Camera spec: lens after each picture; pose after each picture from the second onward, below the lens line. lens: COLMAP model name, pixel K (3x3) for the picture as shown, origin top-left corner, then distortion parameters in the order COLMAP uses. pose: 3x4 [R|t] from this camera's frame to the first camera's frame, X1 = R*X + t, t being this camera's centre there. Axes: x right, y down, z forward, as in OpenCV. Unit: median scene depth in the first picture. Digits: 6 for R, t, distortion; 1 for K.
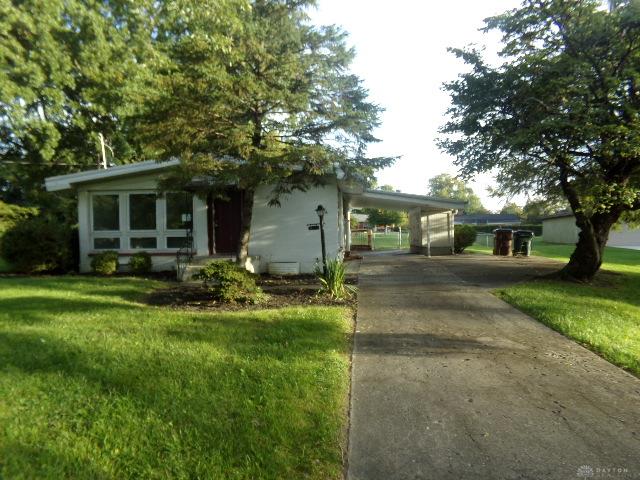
lens RADIAL K [[446.1, 0, 320.1], [0, 446.1, 243.9], [0, 0, 1]] dist [-0.040429, 0.071387]
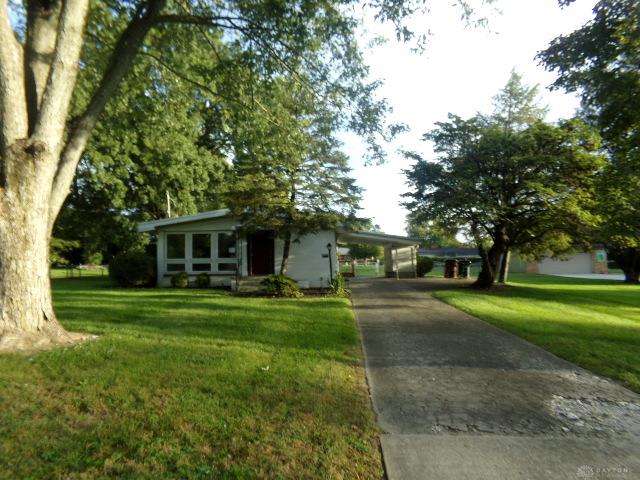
lens RADIAL K [[446.1, 0, 318.4], [0, 446.1, 236.8], [0, 0, 1]] dist [-0.040429, 0.071387]
pose [[0.999112, 0.004893, 0.041848, -0.070627], [-0.001117, 0.995962, -0.089765, 0.027098], [-0.042118, 0.089639, 0.995083, -0.450123]]
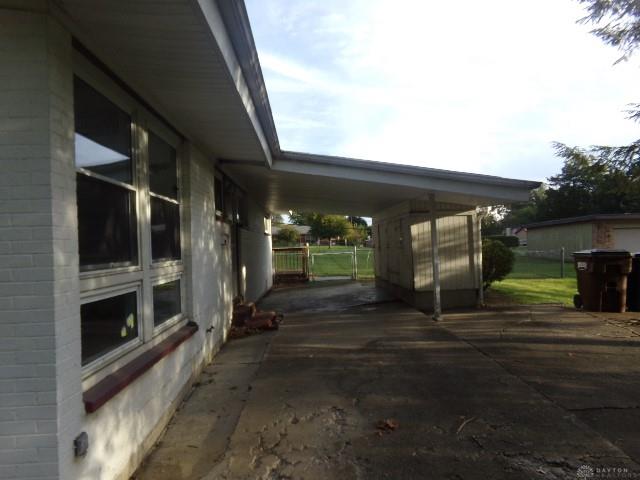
lens RADIAL K [[446.1, 0, 320.0], [0, 446.1, 239.4], [0, 0, 1]] dist [-0.040429, 0.071387]
pose [[0.992241, 0.000883, 0.124326, 0.100243], [0.003726, 0.999314, -0.036834, -0.036977], [-0.124273, 0.037011, 0.991558, 0.731364]]
